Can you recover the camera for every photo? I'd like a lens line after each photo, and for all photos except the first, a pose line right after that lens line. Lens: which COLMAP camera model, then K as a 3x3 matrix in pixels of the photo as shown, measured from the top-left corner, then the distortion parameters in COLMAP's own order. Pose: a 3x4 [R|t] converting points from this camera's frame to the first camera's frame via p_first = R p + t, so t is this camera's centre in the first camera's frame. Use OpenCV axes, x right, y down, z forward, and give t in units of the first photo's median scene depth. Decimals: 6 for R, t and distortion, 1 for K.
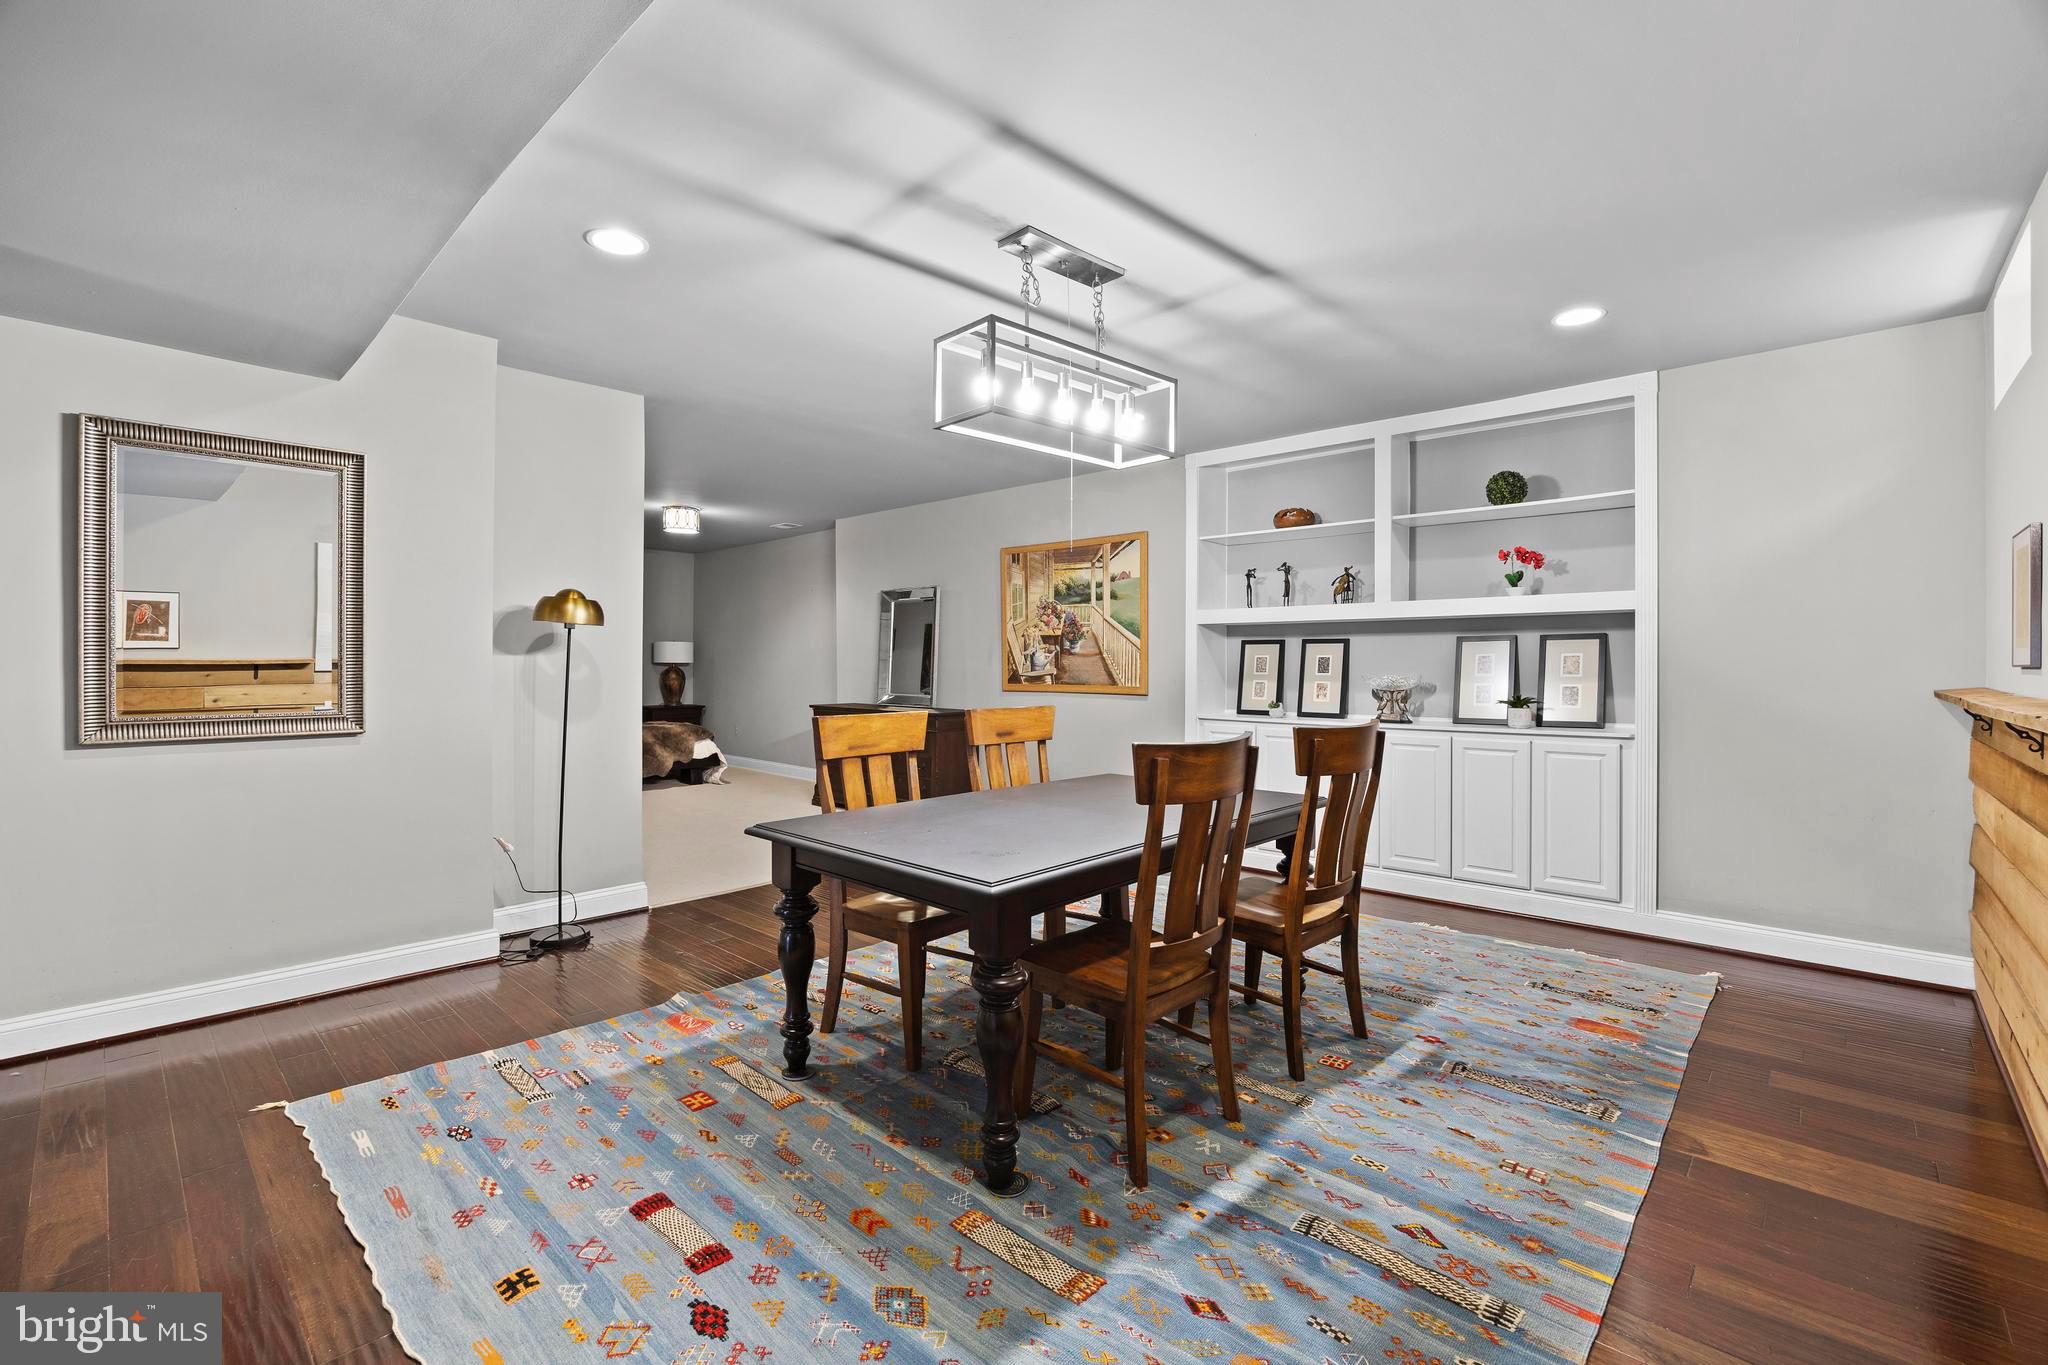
lens RADIAL K [[876.4, 0, 1029.1], [0, 876.4, 667.3], [0, 0, 1]] dist [-0.020699, 0.000278]
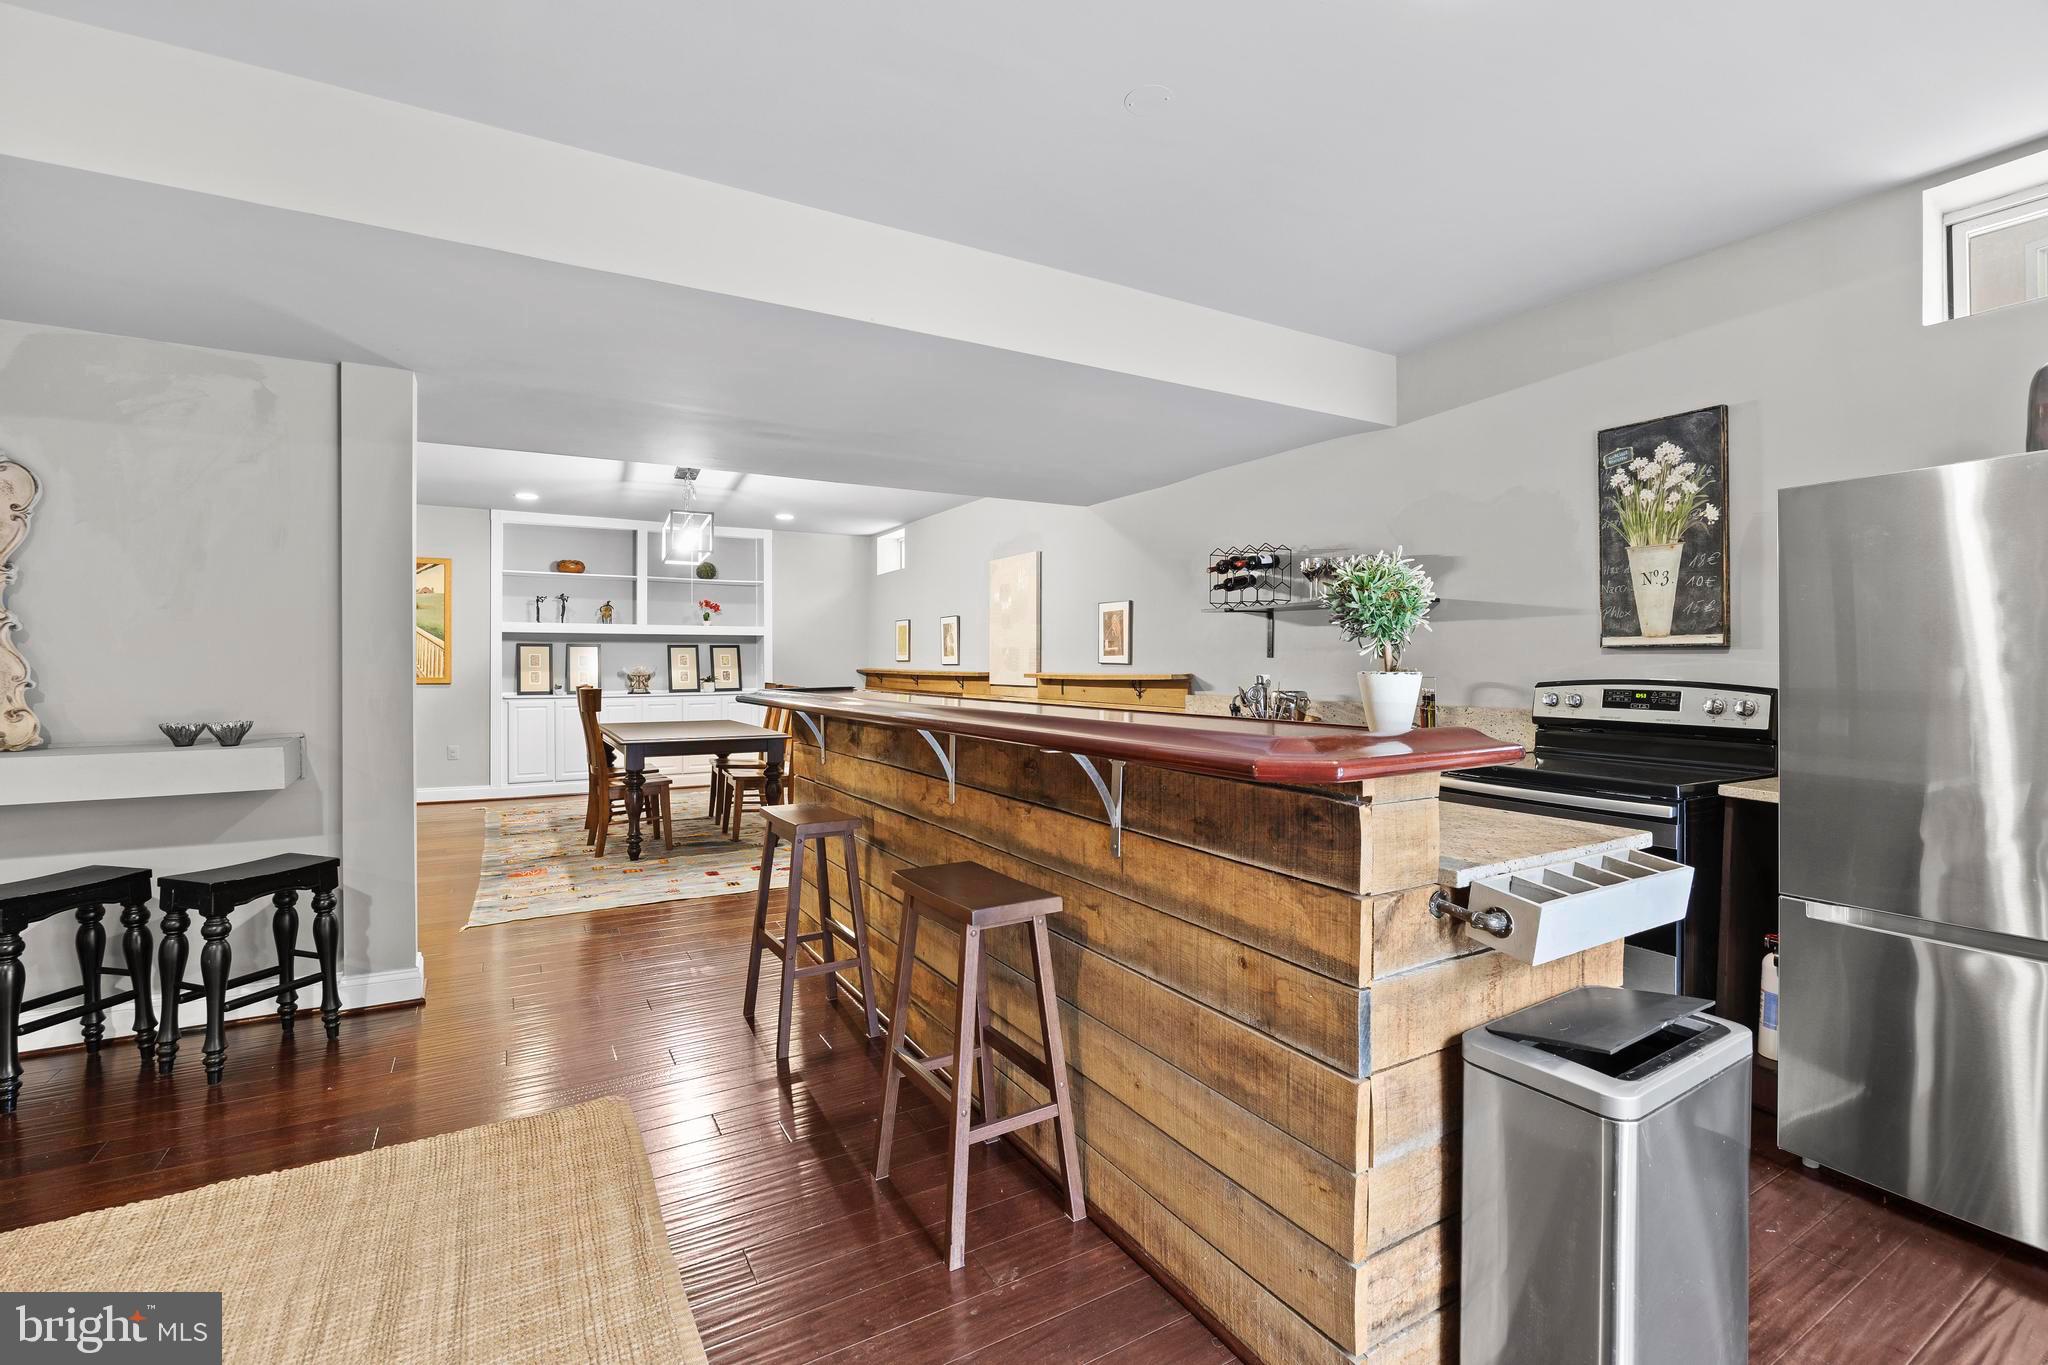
lens RADIAL K [[899.6, 0, 1029.2], [0, 899.6, 665.5], [0, 0, 1]] dist [-0.019543, 0.004588]
pose [[0.290660, -0.008642, 0.956787, -0.954922], [0.002904, 0.999963, 0.008149, -0.004488], [-0.956822, 0.000410, 0.290675, -0.234058]]
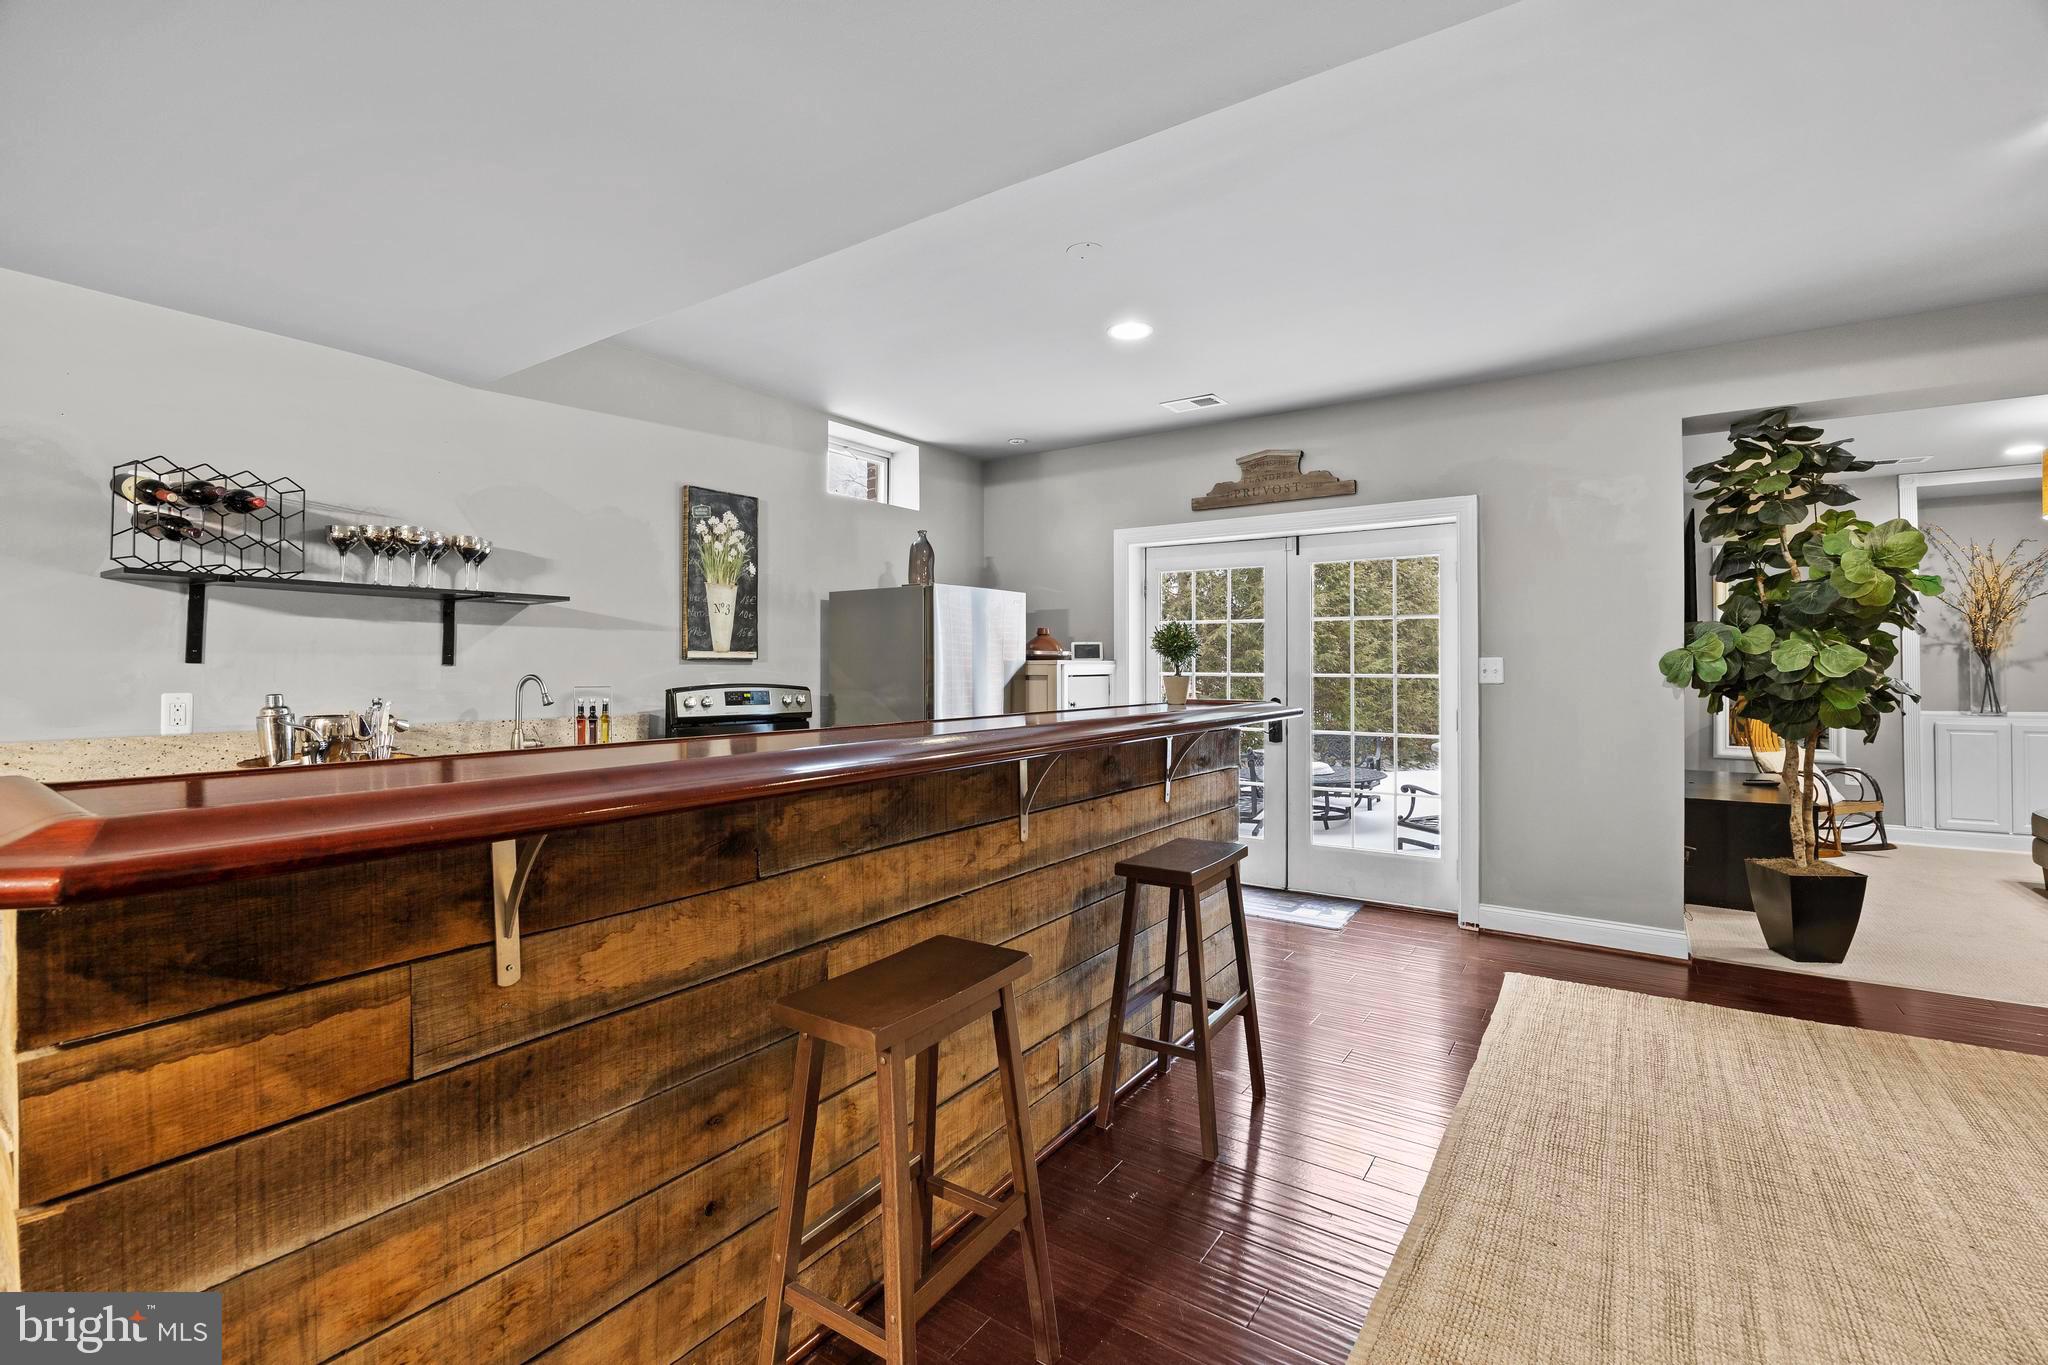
lens RADIAL K [[888.0, 0, 1037.2], [0, 888.0, 660.5], [0, 0, 1]] dist [-0.019168, 0.000101]
pose [[-0.988784, -0.007124, -0.149181, -0.464723], [-0.005893, 0.999945, -0.008689, -0.004572], [0.149234, -0.007712, -0.988772, 0.329020]]
